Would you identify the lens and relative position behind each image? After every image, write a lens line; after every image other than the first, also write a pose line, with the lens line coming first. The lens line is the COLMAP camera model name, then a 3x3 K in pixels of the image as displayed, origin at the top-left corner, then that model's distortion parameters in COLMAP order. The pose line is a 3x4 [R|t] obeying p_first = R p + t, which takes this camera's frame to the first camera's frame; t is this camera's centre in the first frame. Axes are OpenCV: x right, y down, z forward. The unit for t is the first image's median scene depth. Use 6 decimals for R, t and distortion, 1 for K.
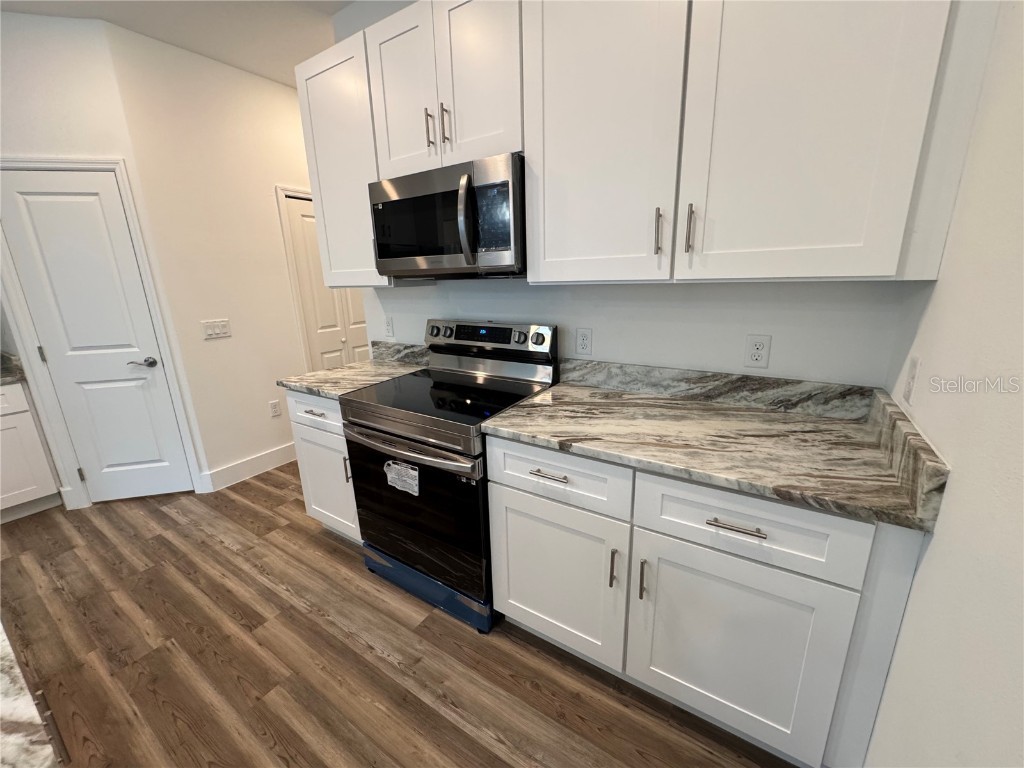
lens RADIAL K [[408.1, 0, 511.8], [0, 408.1, 381.8], [0, 0, 1]] dist [-0.004452, 0.000853]
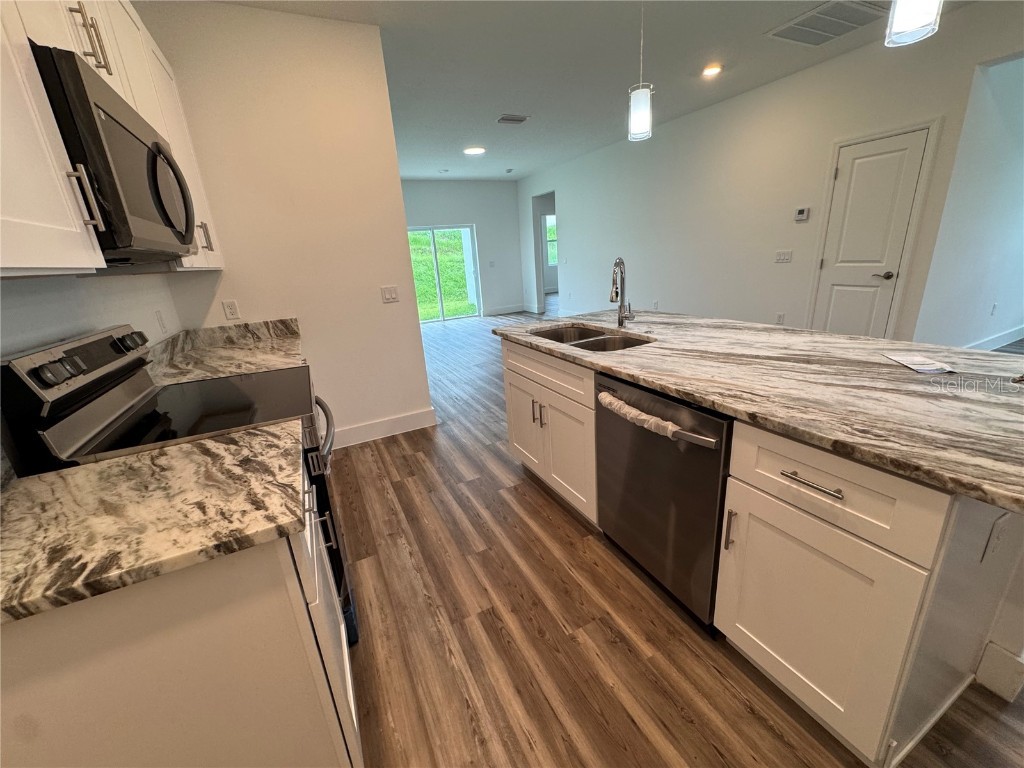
lens RADIAL K [[408.1, 0, 509.5], [0, 408.1, 384.3], [0, 0, 1]] dist [-0.004452, 0.000853]
pose [[-0.854487, -0.074307, 0.514131, -1.120374], [0.218292, 0.846728, 0.485180, -0.286800], [-0.471382, 0.526811, -0.707297, 1.373021]]
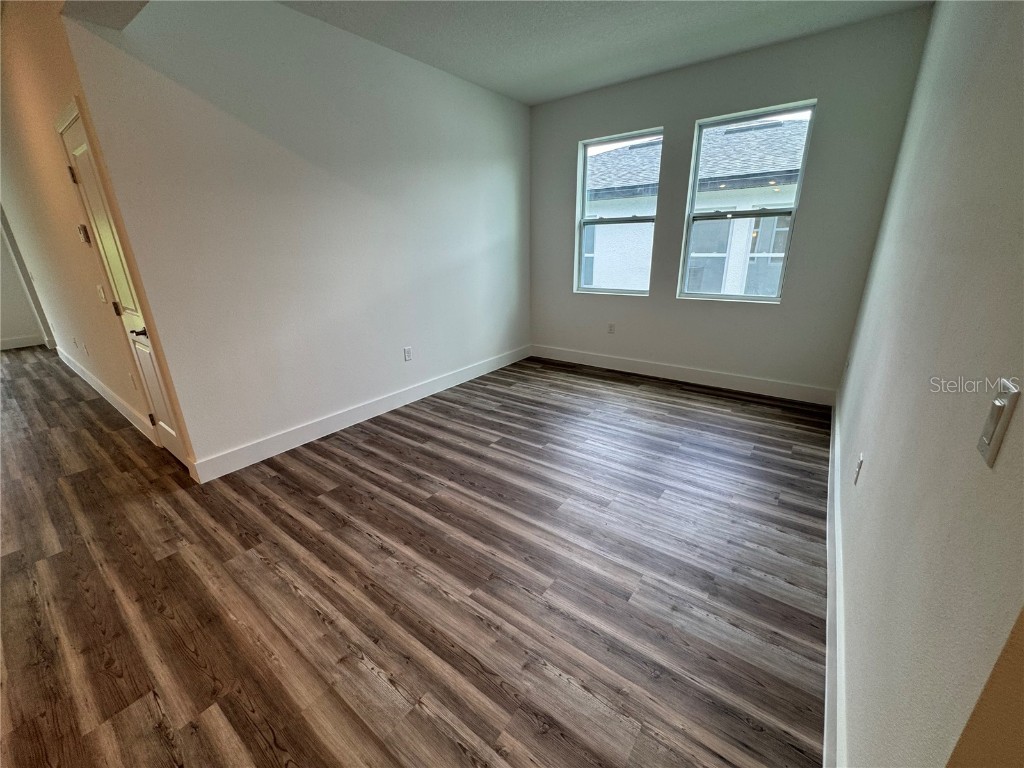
lens RADIAL K [[408.1, 0, 511.9], [0, 408.1, 382.1], [0, 0, 1]] dist [-0.004452, 0.000853]
pose [[-0.996244, 0.024333, 0.083100, -3.077965], [0.065868, 0.835912, 0.544896, 0.130644], [-0.056205, 0.548323, -0.834375, -0.098102]]
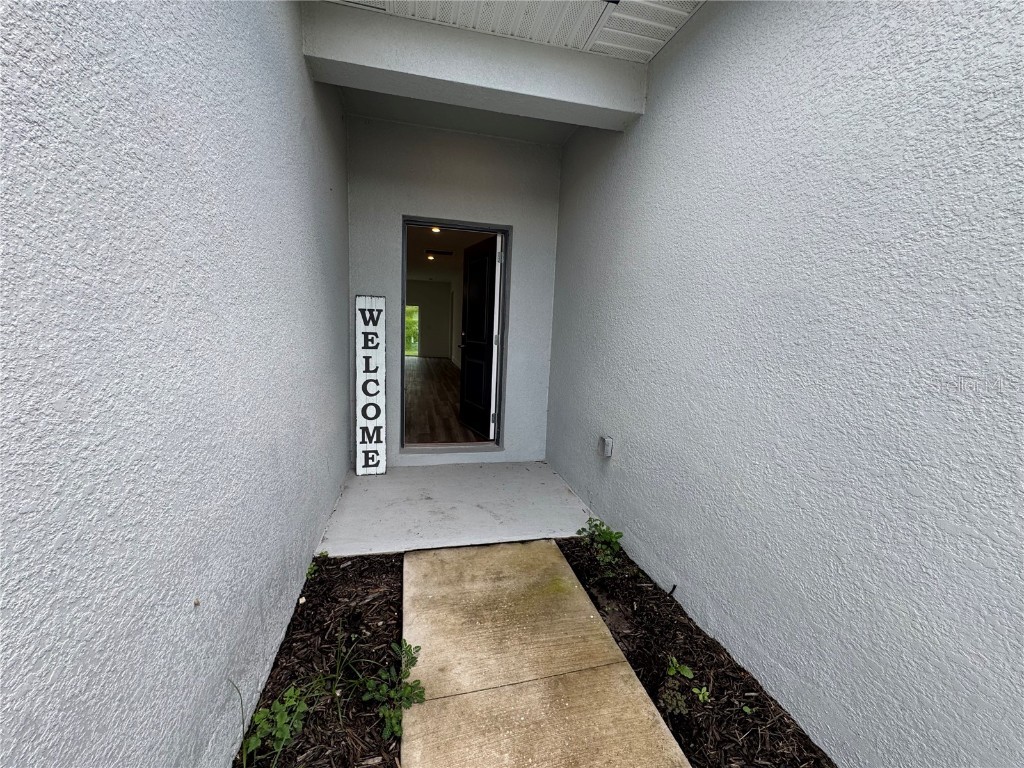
lens RADIAL K [[408.1, 0, 508.9], [0, 408.1, 384.4], [0, 0, 1]] dist [-0.004452, 0.000853]
pose [[-0.715934, -0.093417, 0.691890, -5.761158], [0.153077, 0.945891, 0.286108, -0.209694], [-0.681180, 0.310747, -0.662896, 2.100882]]
